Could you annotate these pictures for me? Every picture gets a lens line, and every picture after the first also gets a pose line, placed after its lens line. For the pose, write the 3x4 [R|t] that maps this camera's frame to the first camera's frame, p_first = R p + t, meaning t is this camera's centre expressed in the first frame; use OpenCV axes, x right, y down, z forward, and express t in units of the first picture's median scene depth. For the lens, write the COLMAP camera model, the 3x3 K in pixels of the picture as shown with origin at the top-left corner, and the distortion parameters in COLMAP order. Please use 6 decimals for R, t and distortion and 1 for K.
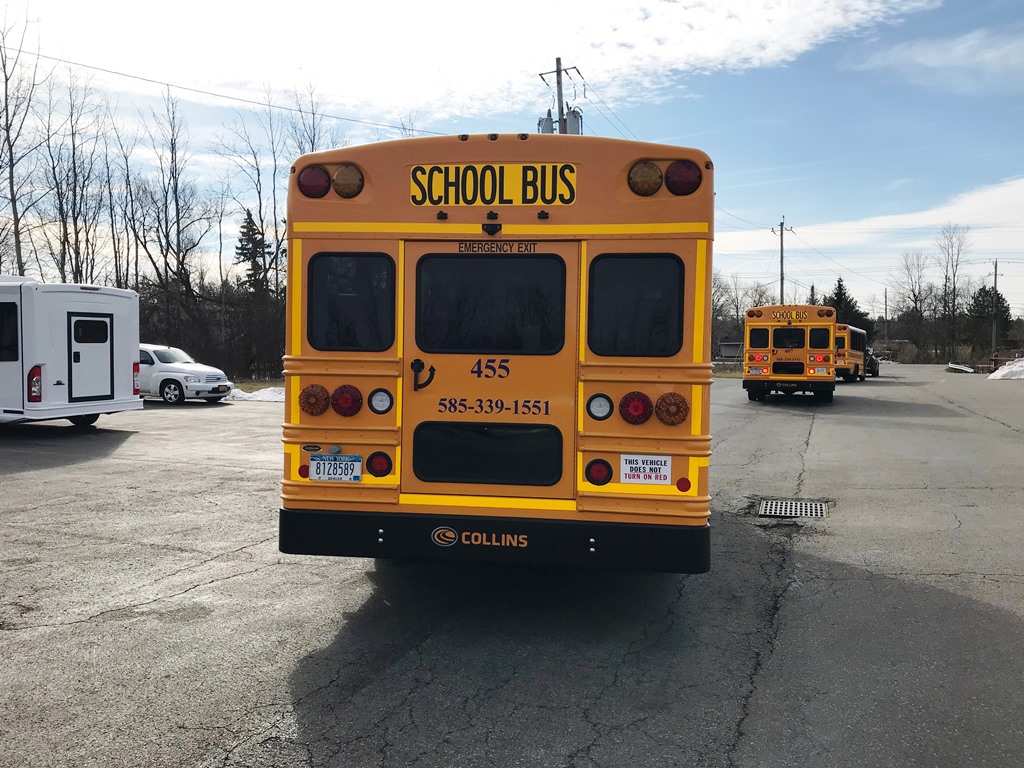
lens RADIAL K [[829.7, 0, 512.0], [0, 829.7, 384.0], [0, 0, 1]] dist [0.014192, -0.010098]
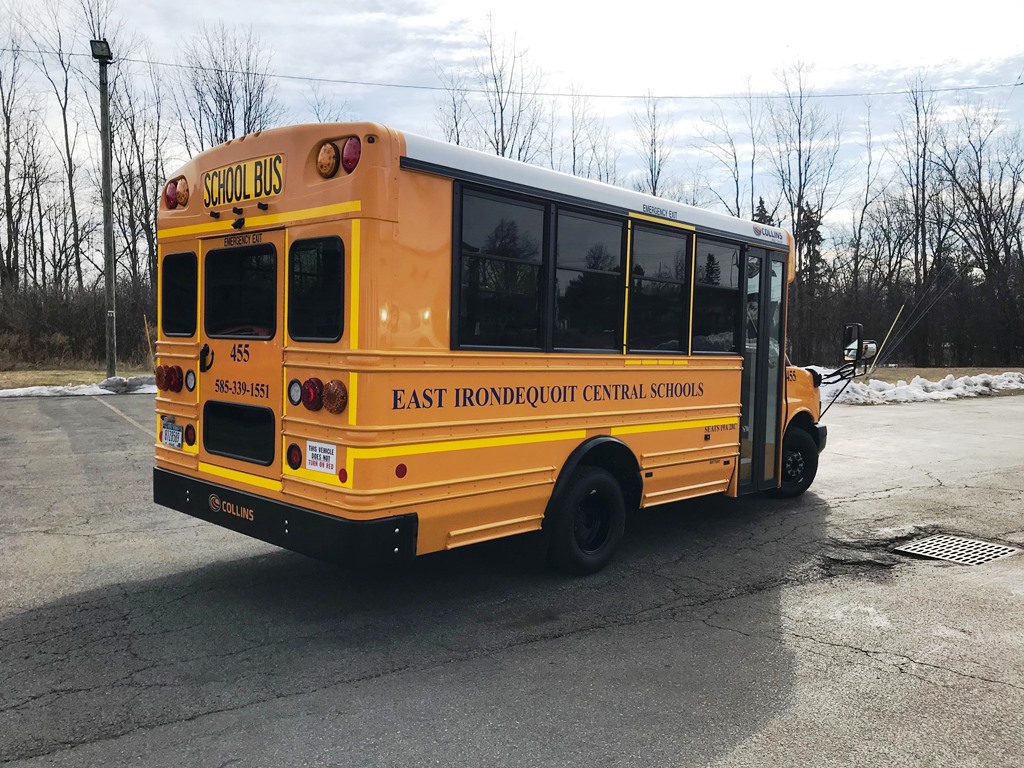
lens RADIAL K [[852.6, 0, 489.4], [0, 852.6, 380.0], [0, 0, 1]] dist [0.000963, -0.011337]
pose [[0.801110, 0.028549, -0.597836, 0.899940], [-0.020362, 0.999584, 0.020448, -0.012736], [0.598170, -0.004208, 0.801358, 0.303532]]
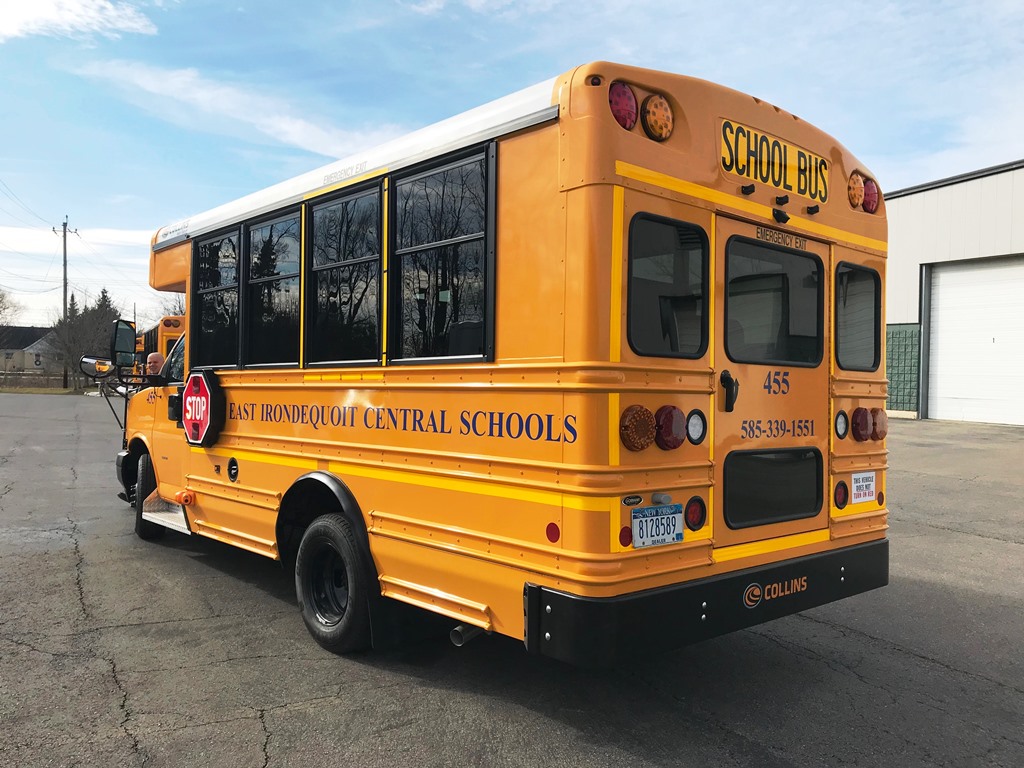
lens RADIAL K [[852.6, 0, 489.4], [0, 852.6, 380.0], [0, 0, 1]] dist [0.000963, -0.011337]
pose [[0.658931, 0.007634, 0.752164, -0.860425], [0.010537, 0.999757, -0.019378, -0.007964], [-0.752129, 0.020694, 0.658690, 0.653046]]
